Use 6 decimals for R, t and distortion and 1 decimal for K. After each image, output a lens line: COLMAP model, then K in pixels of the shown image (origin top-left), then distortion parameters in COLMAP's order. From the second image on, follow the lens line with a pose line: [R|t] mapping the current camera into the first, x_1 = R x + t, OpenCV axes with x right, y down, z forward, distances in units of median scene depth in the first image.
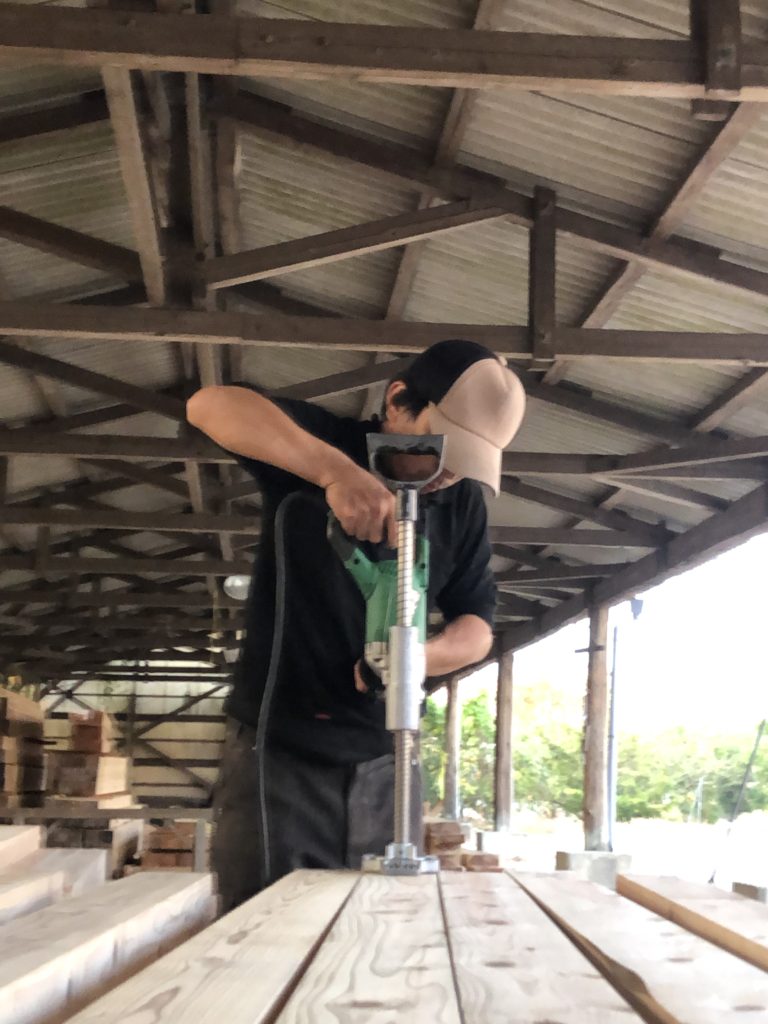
lens RADIAL K [[1703.1, 0, 384.0], [0, 1703.1, 512.0], [0, 0, 1]] dist [0.032700, 0.033886]
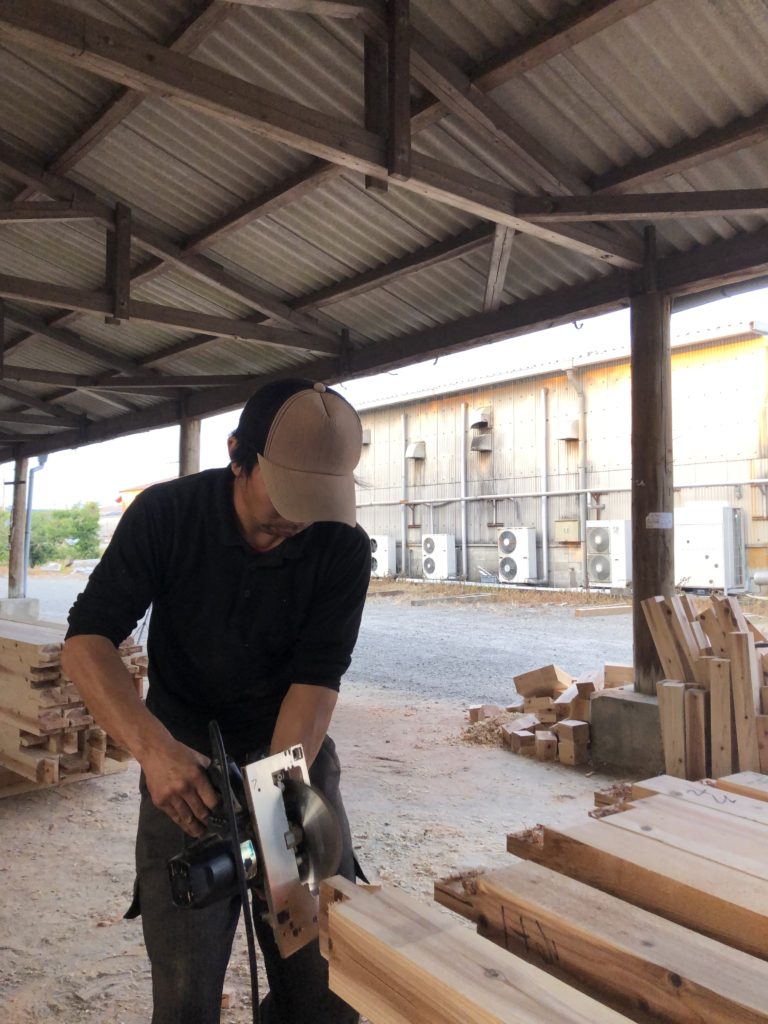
lens RADIAL K [[833.0, 0, 384.0], [0, 833.0, 512.0], [0, 0, 1]] dist [0.007084, 0.004812]
pose [[0.798377, -0.003901, 0.602145, -0.101396], [-0.076247, 0.991275, 0.107517, -0.009098], [-0.597311, -0.131750, 0.791114, 0.138467]]
